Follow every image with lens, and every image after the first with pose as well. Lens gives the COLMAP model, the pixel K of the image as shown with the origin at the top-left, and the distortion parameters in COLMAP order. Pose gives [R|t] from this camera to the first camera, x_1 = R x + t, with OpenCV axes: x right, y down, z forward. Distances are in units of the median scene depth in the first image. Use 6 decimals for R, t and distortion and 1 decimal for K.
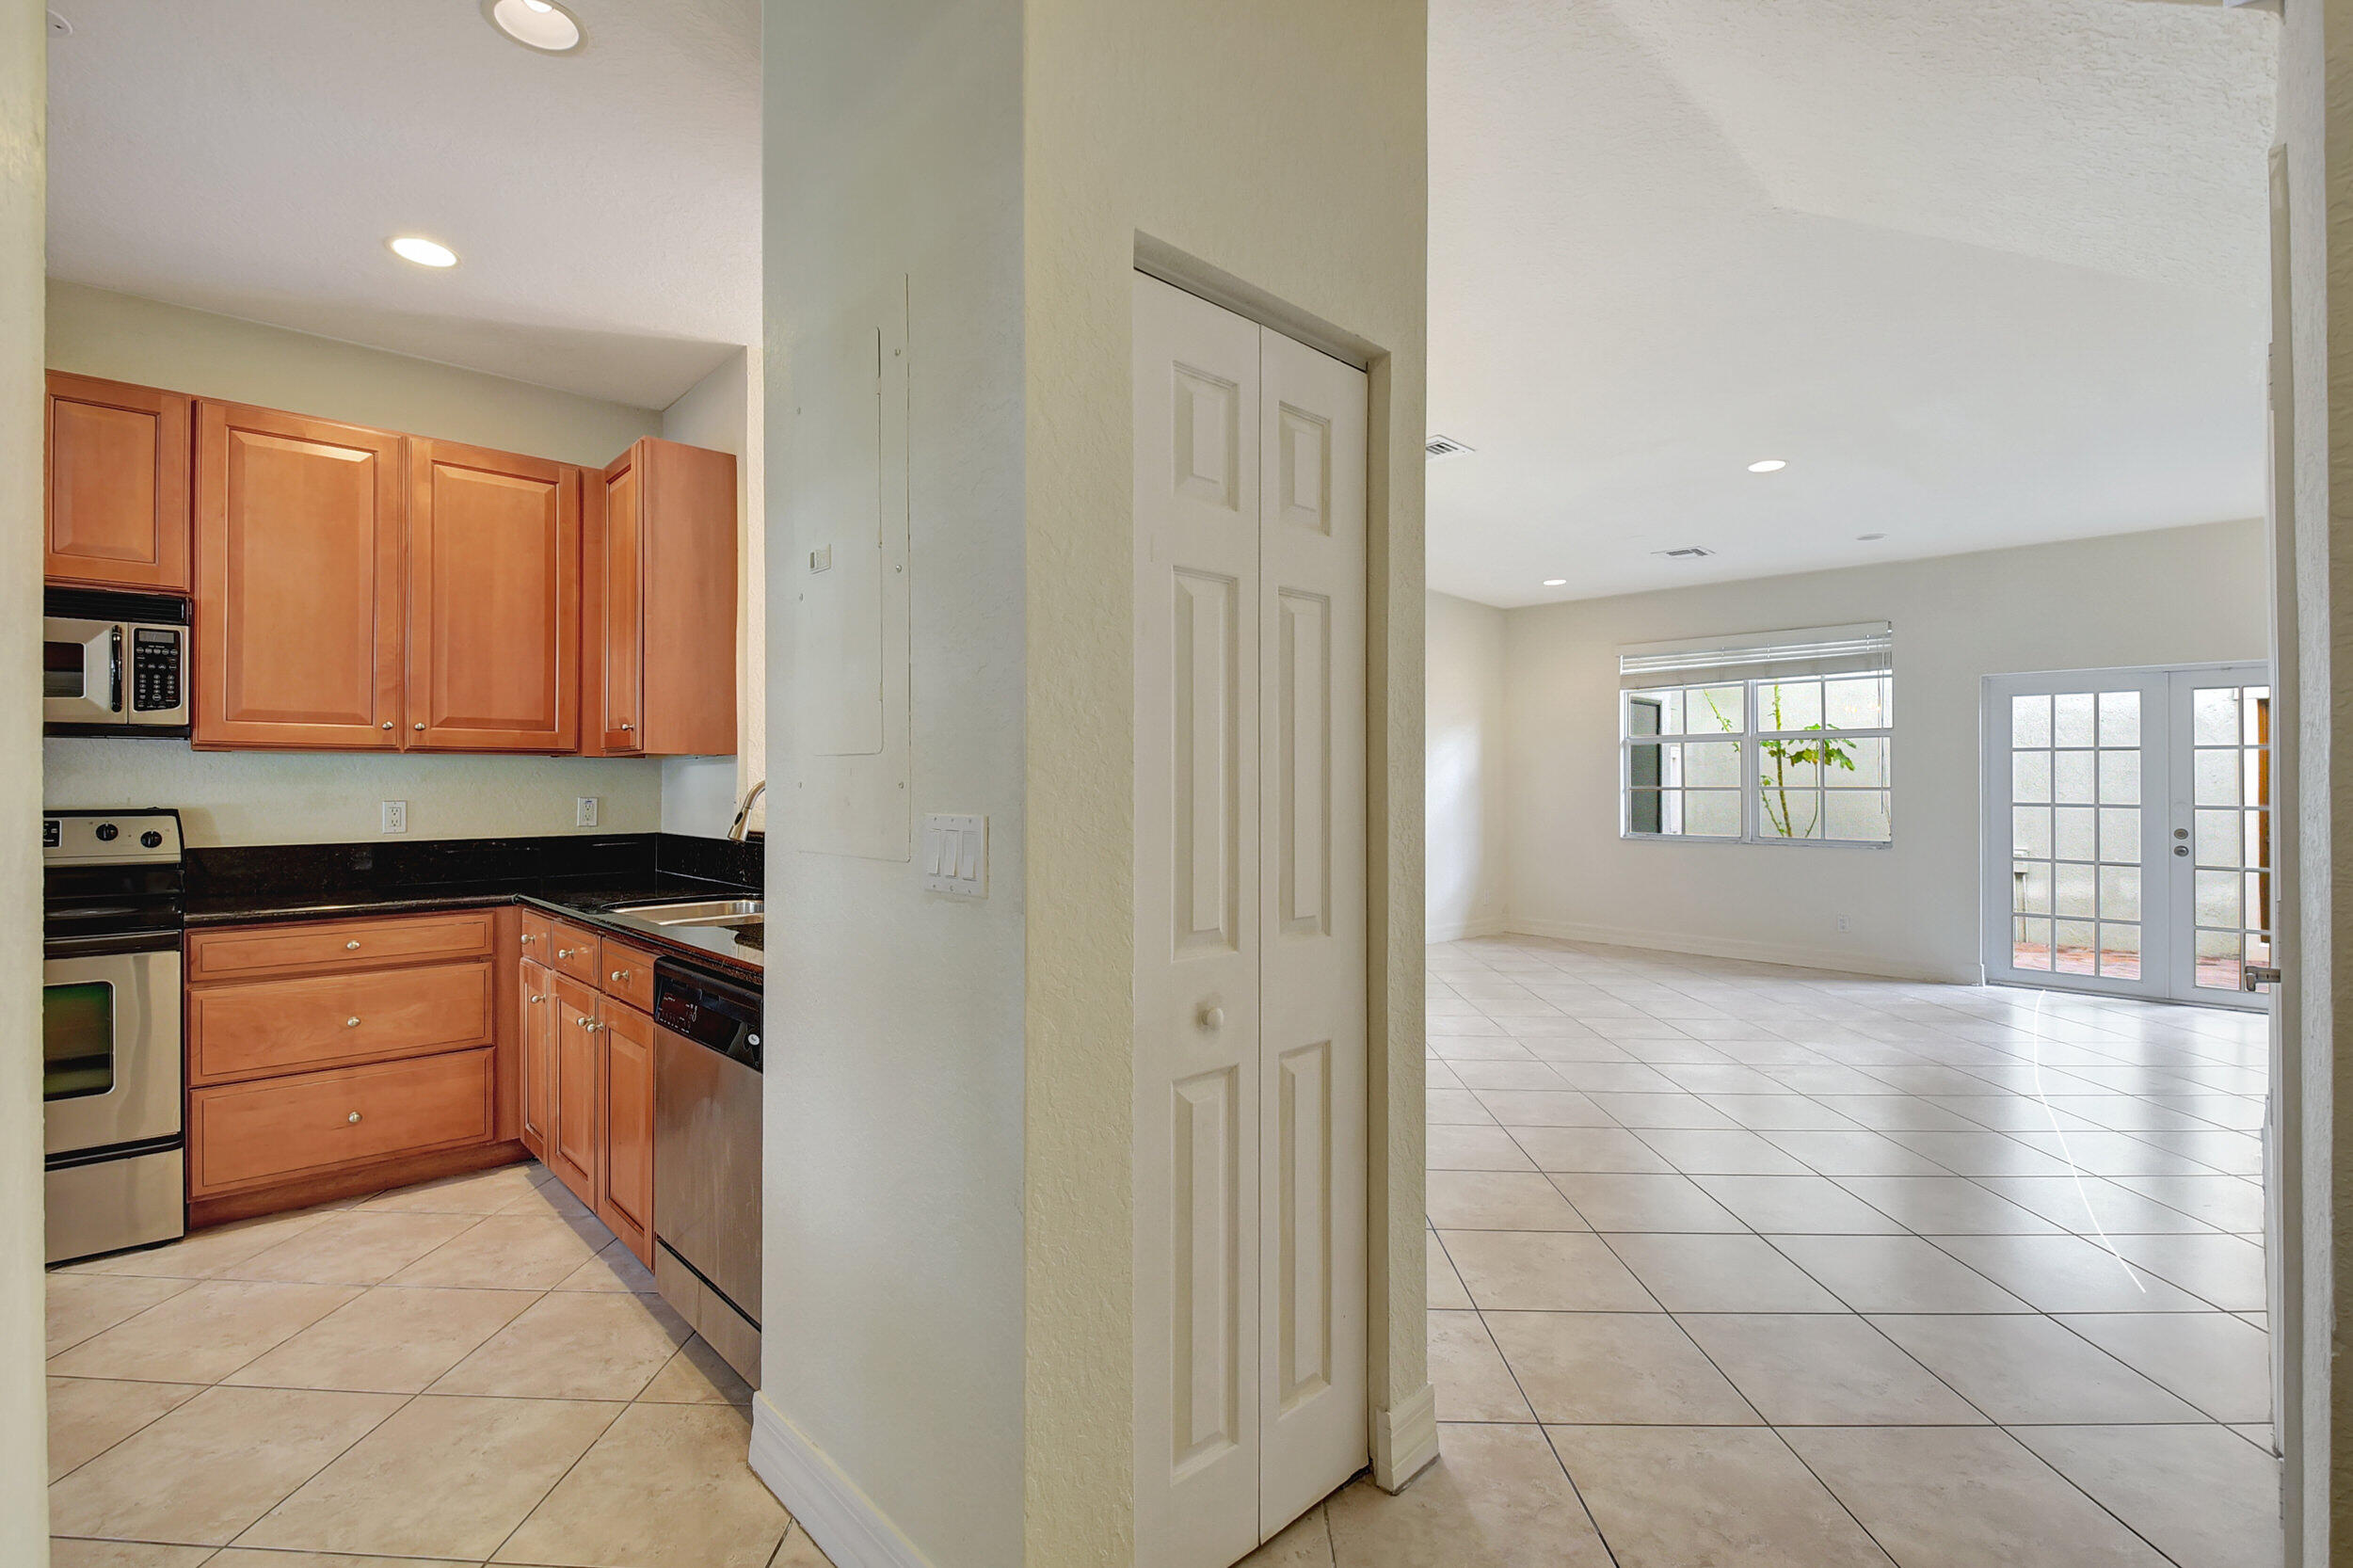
lens RADIAL K [[1060.0, 0, 1159.4], [0, 1060.0, 773.4], [0, 0, 1]] dist [0.001225, -0.014193]
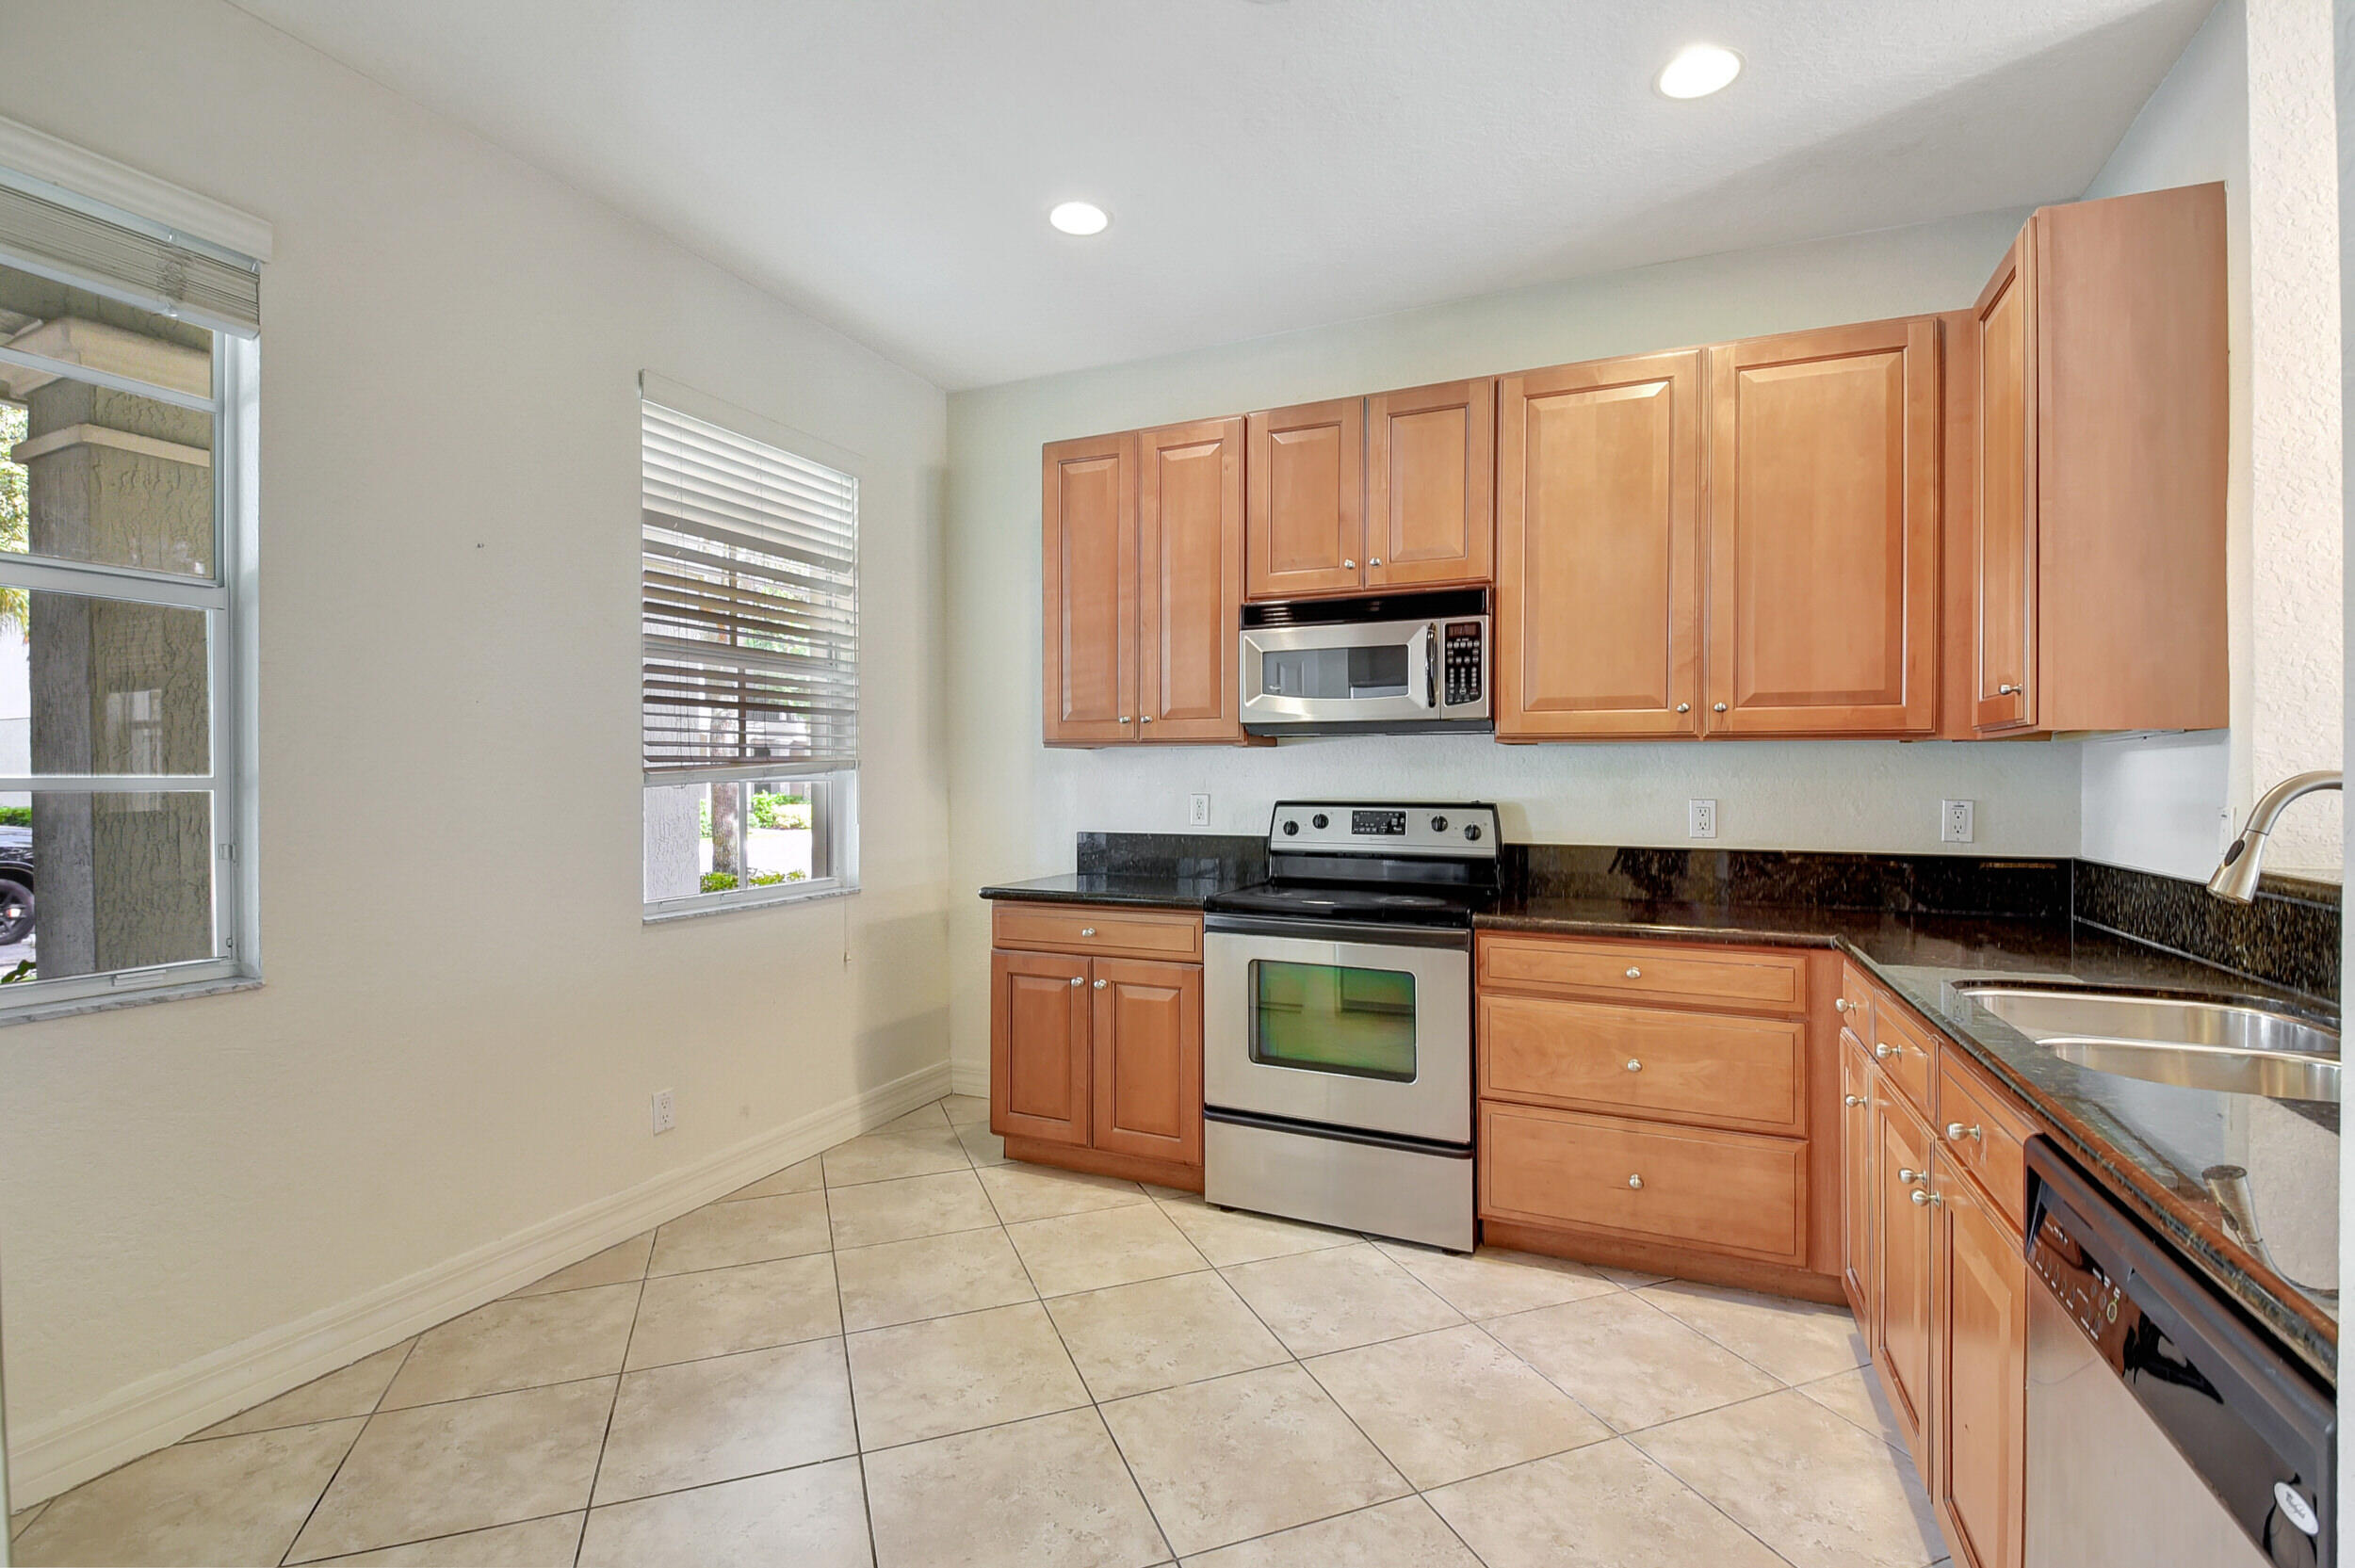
lens RADIAL K [[1060.7, 0, 1145.7], [0, 1060.7, 770.2], [0, 0, 1]] dist [0.001225, -0.014193]
pose [[0.375433, -0.003463, -0.926843, -0.112384], [0.006884, 0.999976, -0.000947, 0.001173], [0.926824, -0.006024, 0.375448, 0.275806]]
